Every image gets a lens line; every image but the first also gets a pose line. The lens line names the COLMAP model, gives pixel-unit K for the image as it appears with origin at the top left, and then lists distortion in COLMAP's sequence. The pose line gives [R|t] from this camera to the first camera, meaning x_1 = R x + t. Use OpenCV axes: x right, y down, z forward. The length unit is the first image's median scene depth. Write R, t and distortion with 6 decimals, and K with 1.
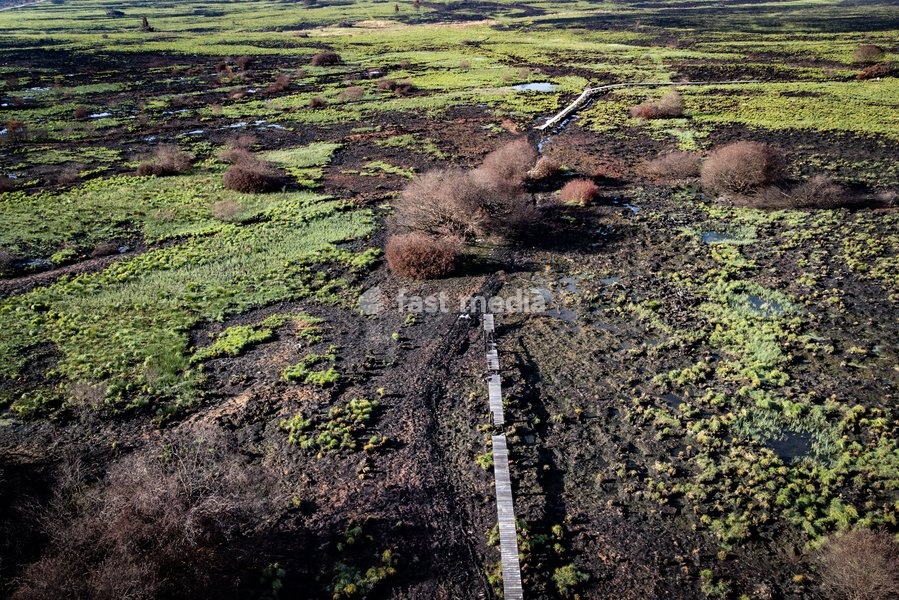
lens RADIAL K [[855.8, 0, 444.6], [0, 855.8, 300.1], [0, 0, 1]] dist [0.024277, 0.064858]
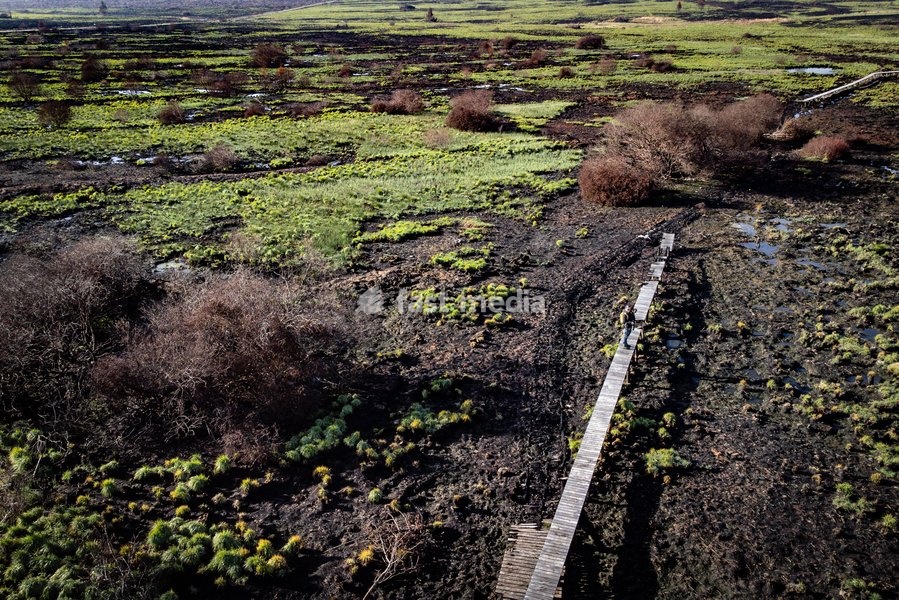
lens RADIAL K [[855.8, 0, 444.6], [0, 855.8, 300.1], [0, 0, 1]] dist [0.024277, 0.064858]
pose [[0.945746, 0.120578, -0.301703, 0.078473], [-0.129412, 0.991546, -0.009387, 0.090323], [0.298021, 0.047922, 0.953356, 0.054107]]
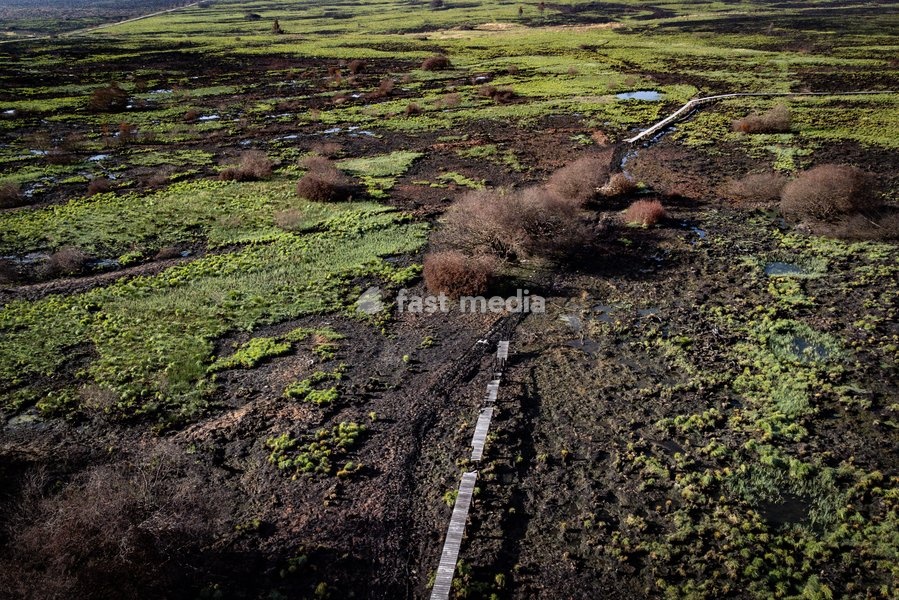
lens RADIAL K [[855.8, 0, 444.6], [0, 855.8, 300.1], [0, 0, 1]] dist [0.024277, 0.064858]
pose [[0.985875, 0.055026, -0.158188, 0.098872], [-0.054341, 0.998485, 0.008652, -0.025901], [0.158424, 0.000067, 0.987371, 0.012198]]
